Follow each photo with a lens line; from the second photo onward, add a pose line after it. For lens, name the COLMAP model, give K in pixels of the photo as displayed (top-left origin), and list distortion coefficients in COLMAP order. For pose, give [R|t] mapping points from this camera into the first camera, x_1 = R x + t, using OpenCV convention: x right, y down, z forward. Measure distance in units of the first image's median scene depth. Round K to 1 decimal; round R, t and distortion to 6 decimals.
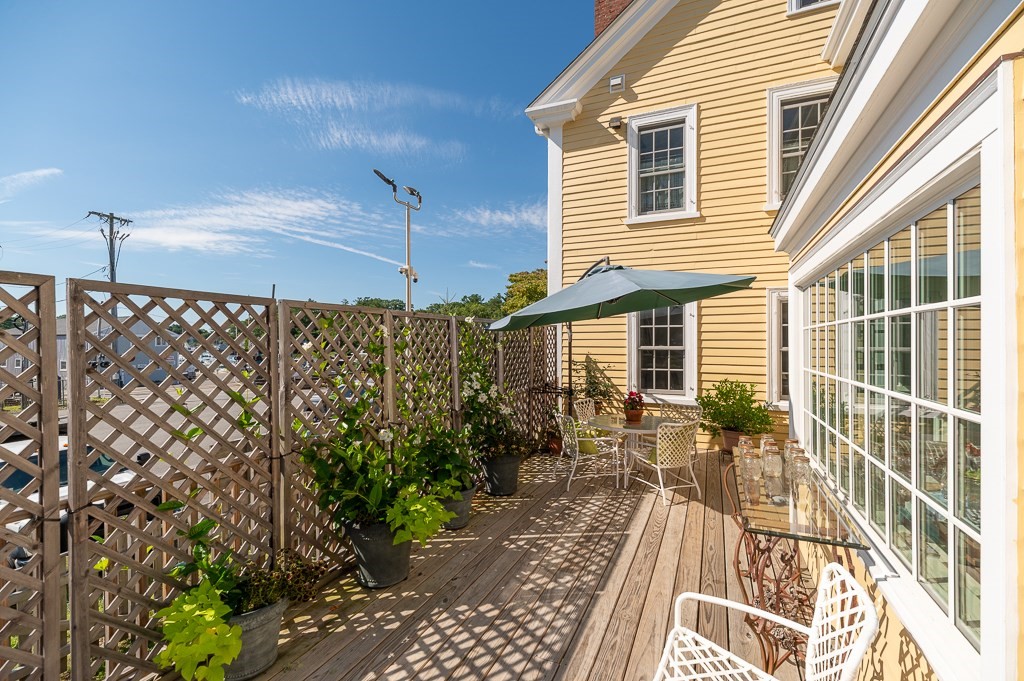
lens RADIAL K [[442.4, 0, 516.6], [0, 442.4, 337.9], [0, 0, 1]] dist [-0.000851, 0.000247]
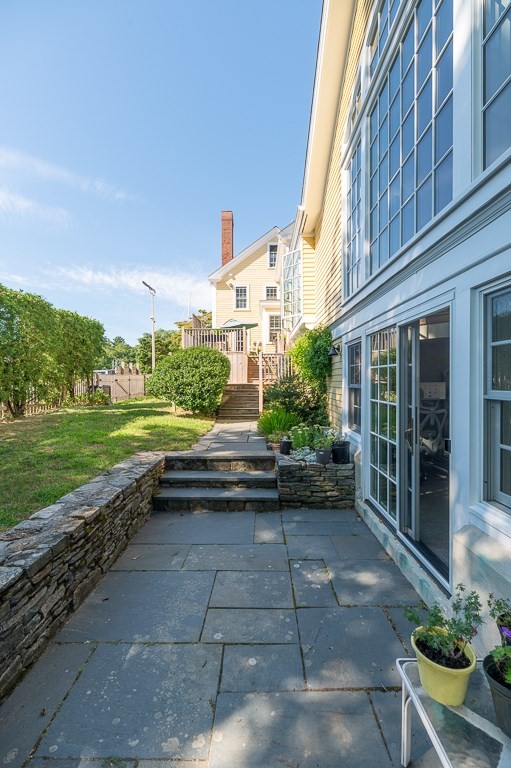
lens RADIAL K [[331.8, 0, 259.8], [0, 331.8, 382.3], [0, 0, 1]] dist [-0.000851, 0.000247]
pose [[0.919747, -0.005991, 0.392466, -0.721850], [0.001312, 0.999925, 0.012189, 0.362775], [-0.392509, -0.010696, 0.919686, -1.891414]]
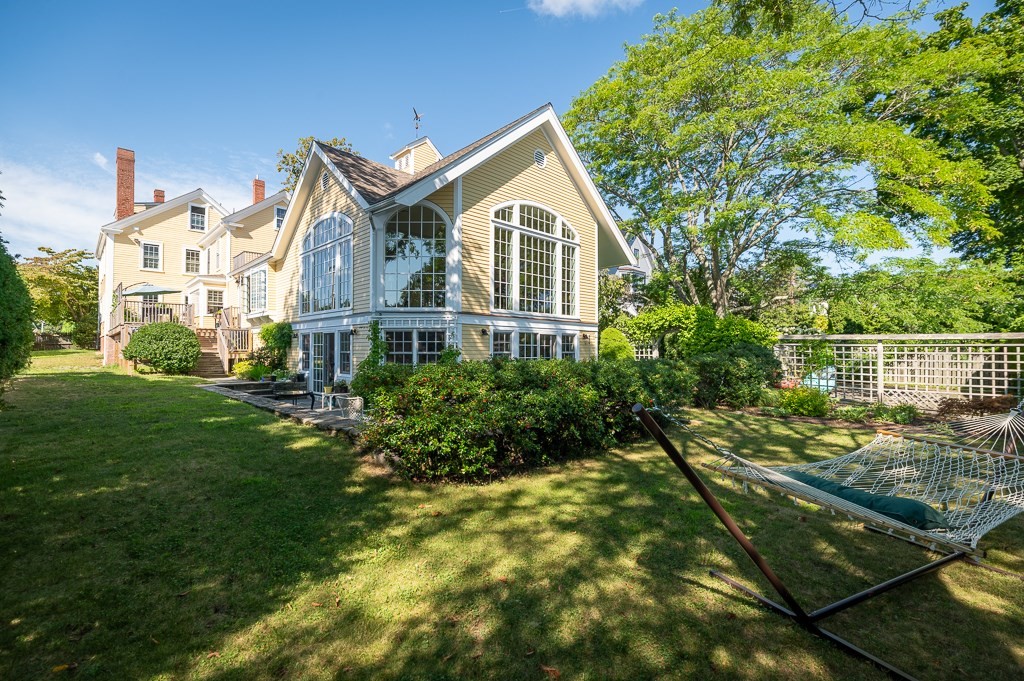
lens RADIAL K [[442.4, 0, 512.6], [0, 442.4, 347.2], [0, 0, 1]] dist [-0.000851, 0.000247]
pose [[0.377177, 0.007570, 0.926110, -1.891672], [-0.005908, 0.999966, -0.005767, 0.362488], [-0.926122, -0.003296, 0.377209, -3.091603]]
